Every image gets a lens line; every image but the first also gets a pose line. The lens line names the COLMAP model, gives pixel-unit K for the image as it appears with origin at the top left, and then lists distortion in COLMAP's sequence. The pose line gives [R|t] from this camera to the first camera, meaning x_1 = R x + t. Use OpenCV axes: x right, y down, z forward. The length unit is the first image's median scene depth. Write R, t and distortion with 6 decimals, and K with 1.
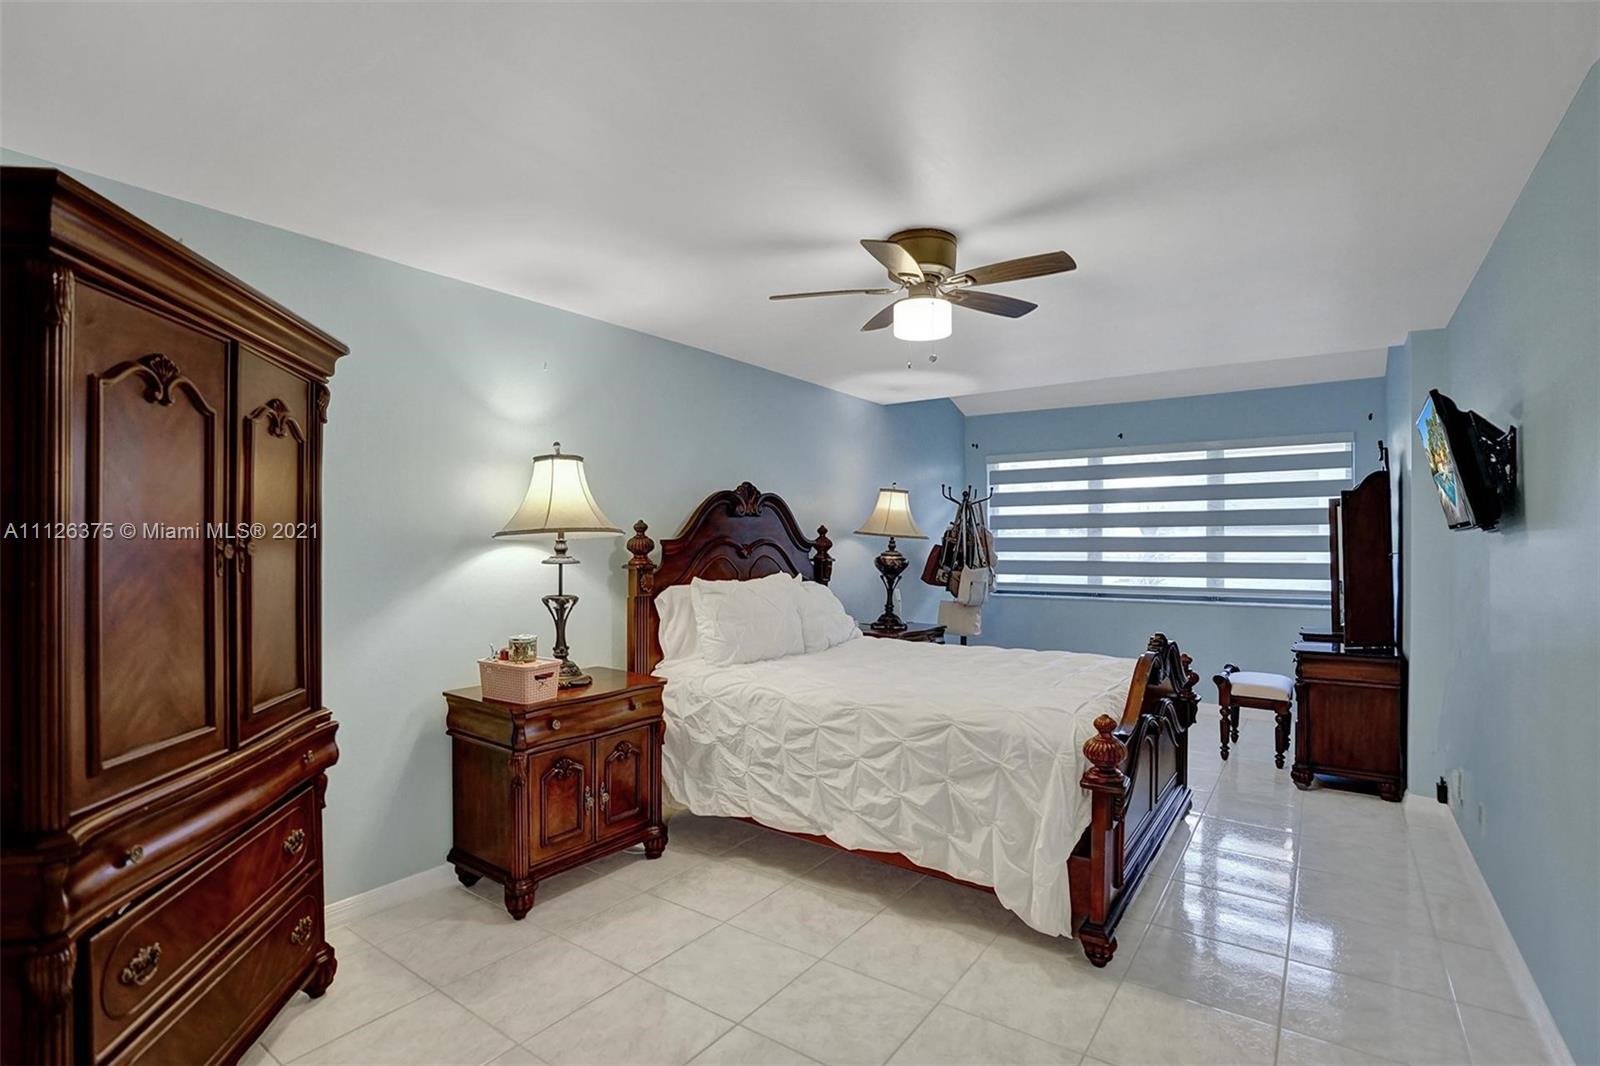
lens RADIAL K [[732.5, 0, 784.9], [0, 732.5, 534.7], [0, 0, 1]] dist [-0.067469, 0.027524]
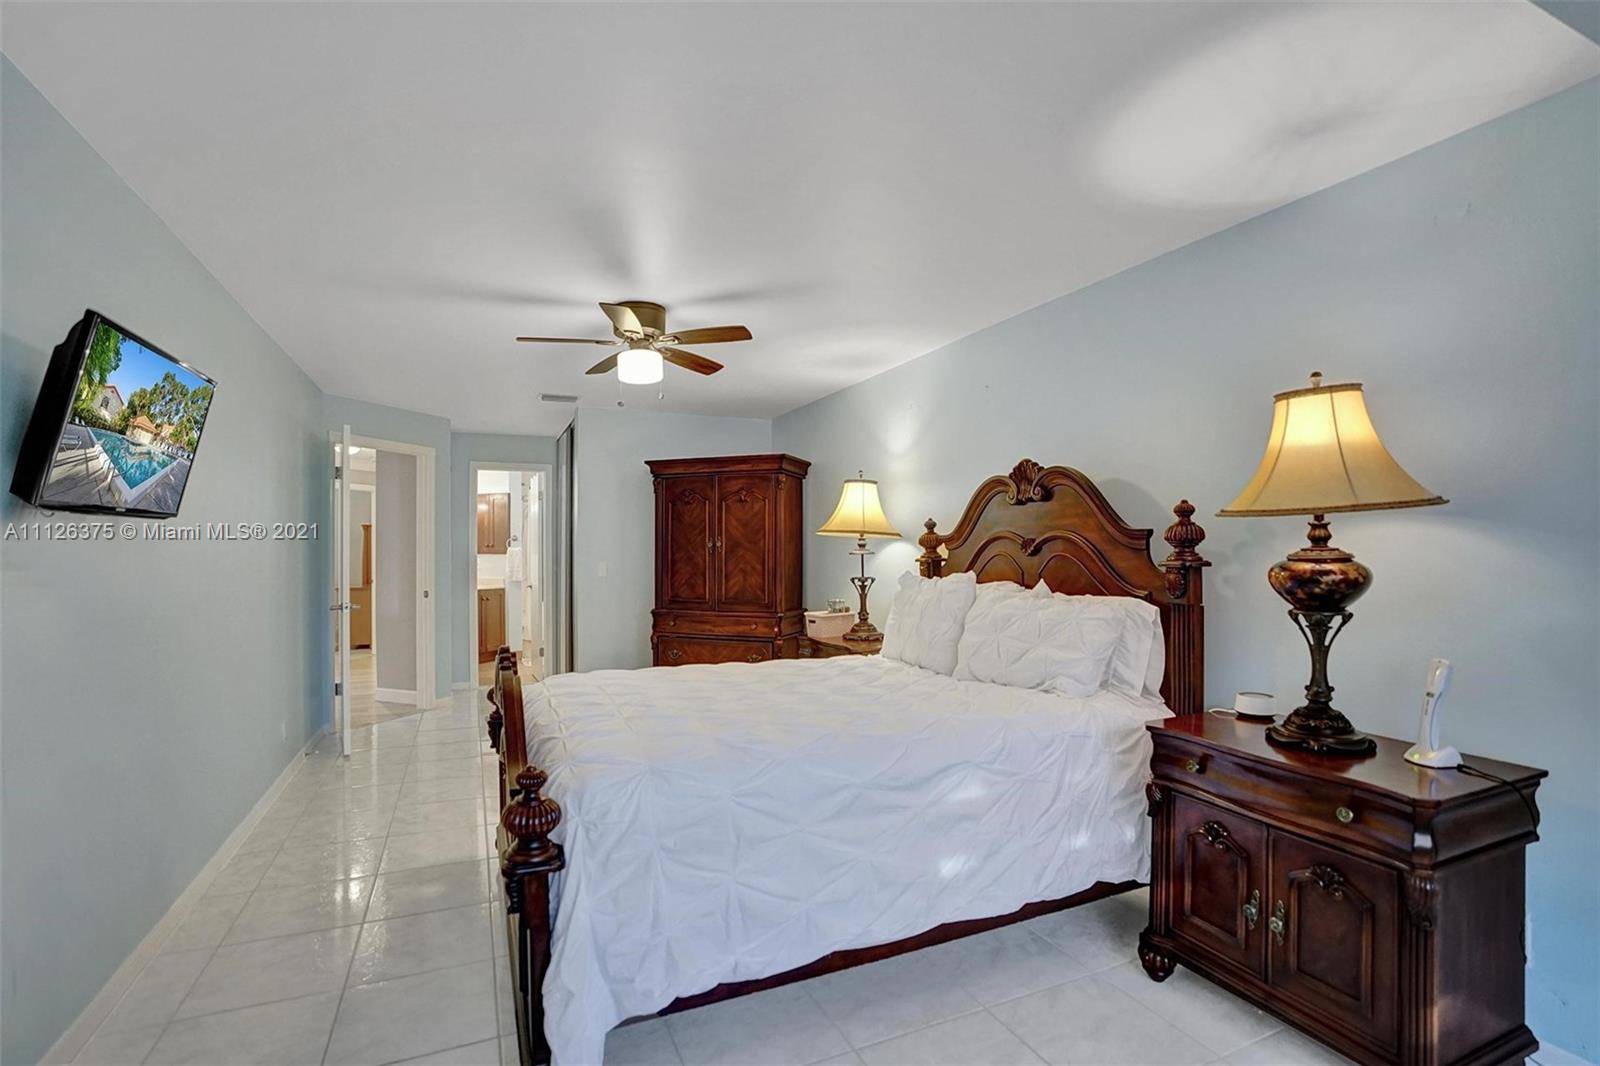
lens RADIAL K [[732.5, 0, 784.9], [0, 732.5, 534.7], [0, 0, 1]] dist [-0.067469, 0.027524]
pose [[-0.466861, 0.006620, -0.884306, 0.817992], [0.037769, 0.999209, -0.012459, 0.009971], [0.883524, -0.039216, -0.466742, 1.217680]]
